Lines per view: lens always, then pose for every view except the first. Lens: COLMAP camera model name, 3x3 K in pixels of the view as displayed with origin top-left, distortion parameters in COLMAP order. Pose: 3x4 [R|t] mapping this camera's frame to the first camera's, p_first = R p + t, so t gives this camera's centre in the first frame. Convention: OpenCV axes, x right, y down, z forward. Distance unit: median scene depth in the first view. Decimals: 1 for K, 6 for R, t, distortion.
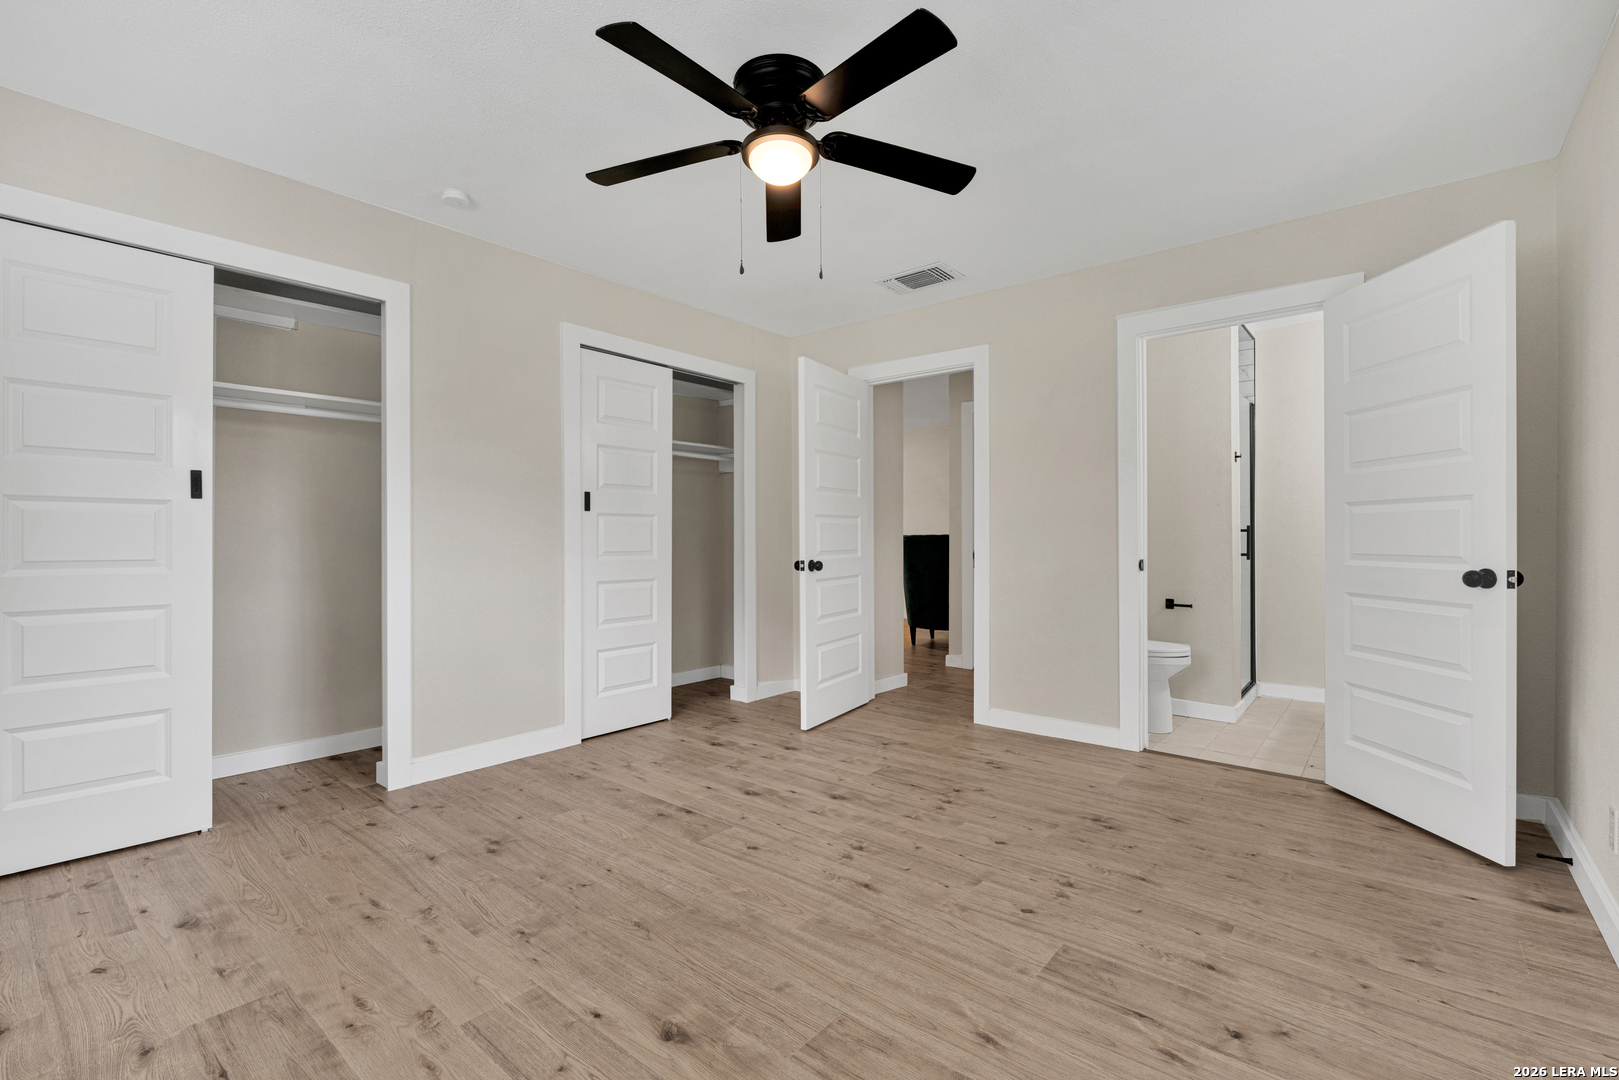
lens RADIAL K [[701.0, 0, 810.9], [0, 701.0, 545.6], [0, 0, 1]] dist [0.003062, 0.000607]
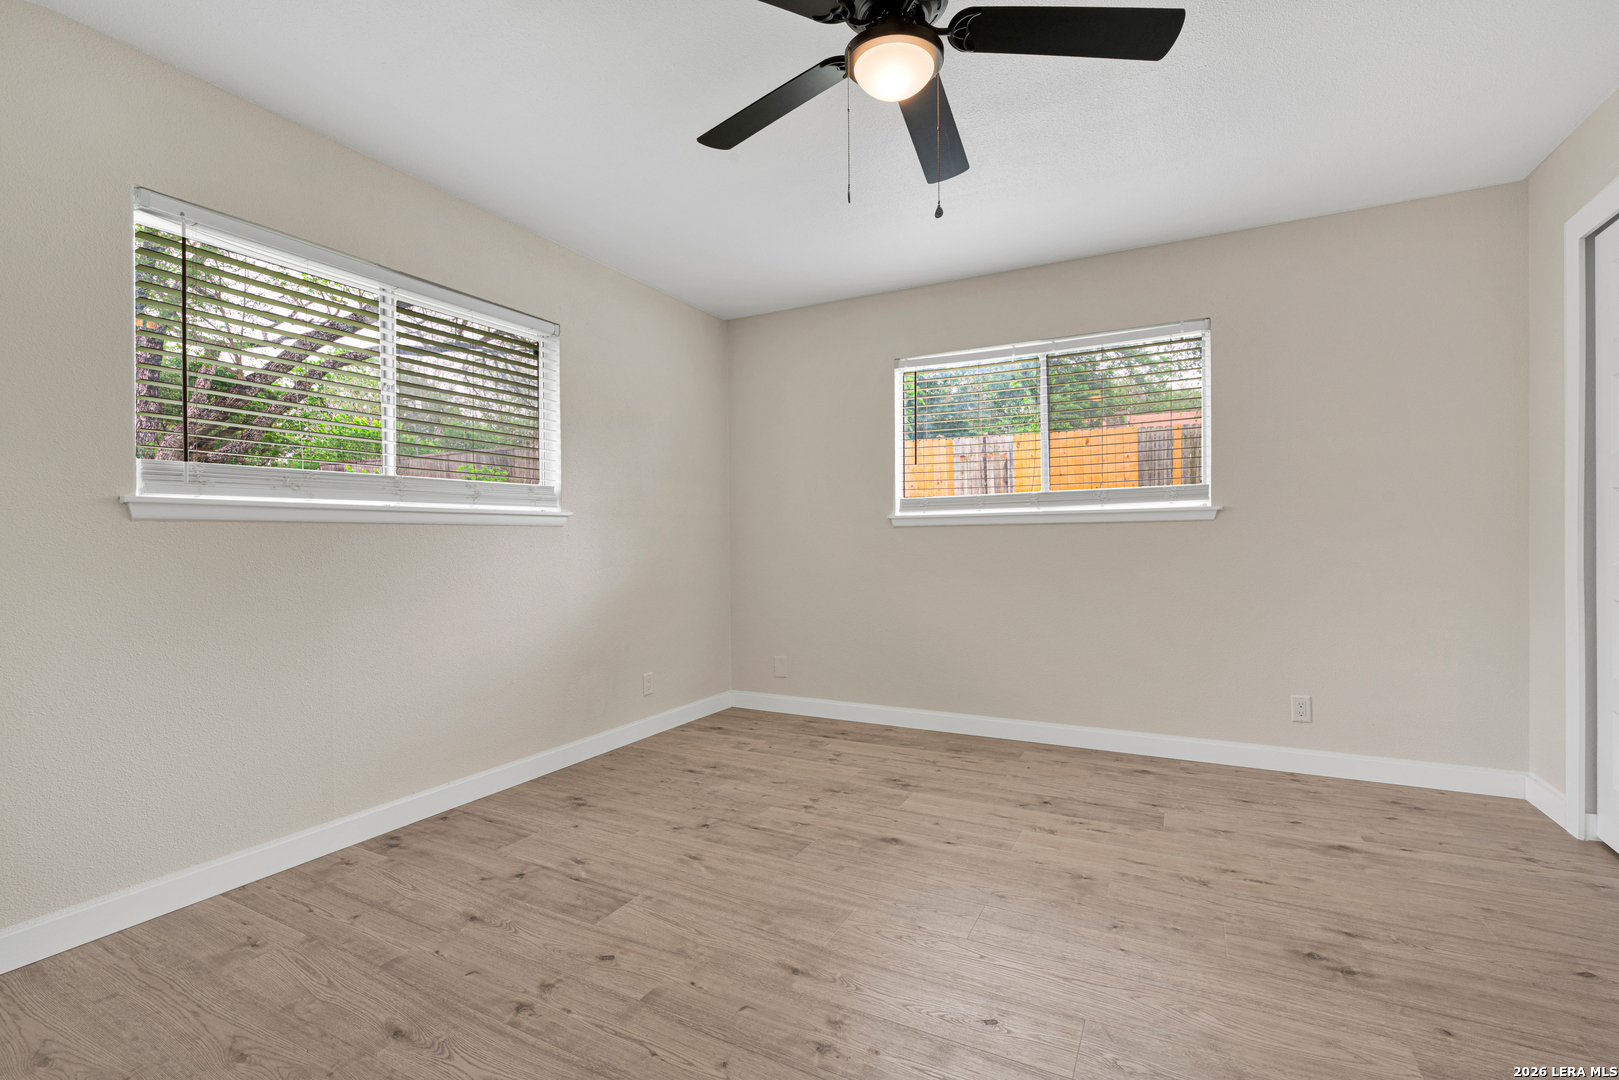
lens RADIAL K [[701.0, 0, 813.0], [0, 701.0, 536.8], [0, 0, 1]] dist [0.003062, 0.000607]
pose [[-0.975145, 0.007586, -0.221438, 0.271967], [0.005488, 0.999934, 0.010088, -0.010245], [0.221500, 0.008622, -0.975122, 2.082808]]
